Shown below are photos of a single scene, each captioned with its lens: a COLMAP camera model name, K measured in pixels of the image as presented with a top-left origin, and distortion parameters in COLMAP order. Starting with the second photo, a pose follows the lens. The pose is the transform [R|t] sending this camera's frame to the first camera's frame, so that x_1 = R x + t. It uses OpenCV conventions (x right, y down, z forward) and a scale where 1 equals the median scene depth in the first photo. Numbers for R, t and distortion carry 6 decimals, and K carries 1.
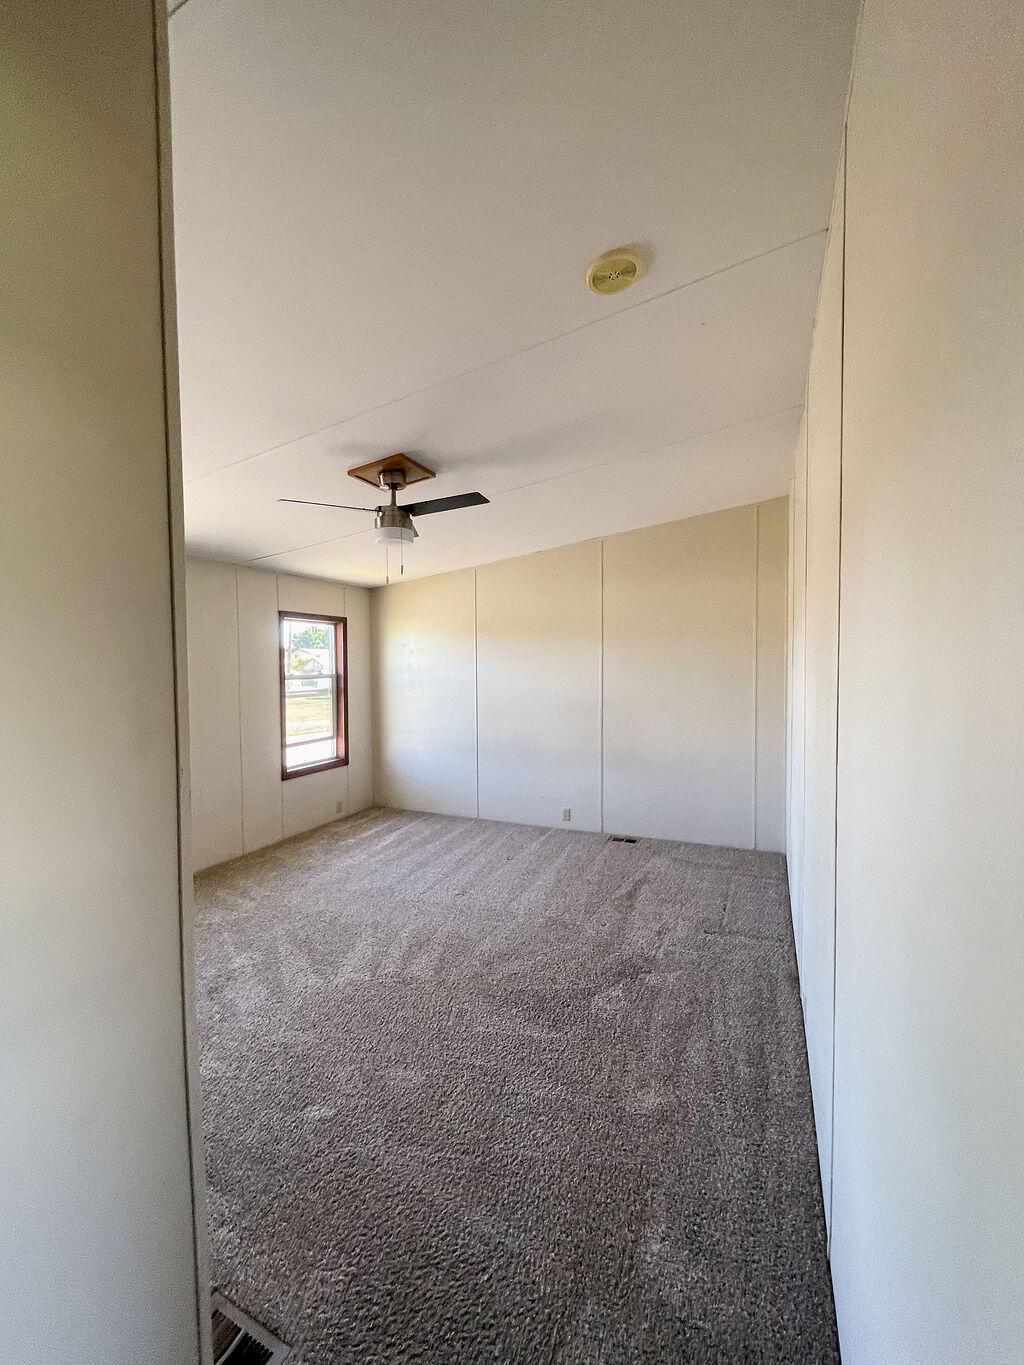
lens RADIAL K [[568.9, 0, 506.1], [0, 568.9, 683.6], [0, 0, 1]] dist [-0.002144, -0.000787]
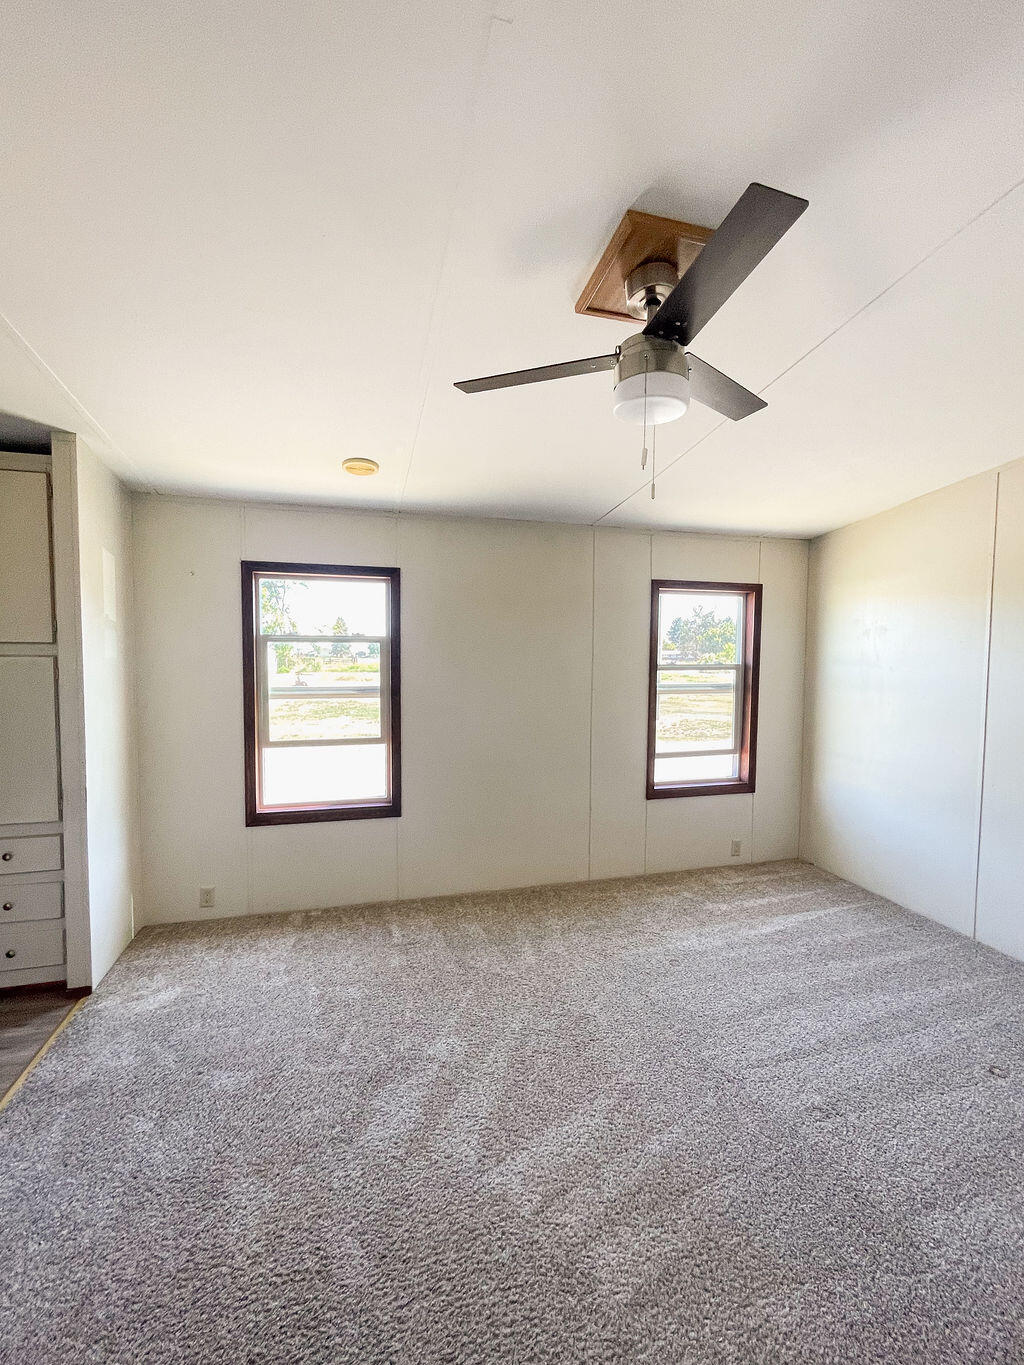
lens RADIAL K [[568.9, 0, 506.1], [0, 568.9, 683.6], [0, 0, 1]] dist [-0.002144, -0.000787]
pose [[0.626345, 0.037798, -0.778629, 0.085665], [-0.025592, 0.999282, 0.027923, -0.005182], [0.779126, 0.002438, 0.626863, 0.352329]]
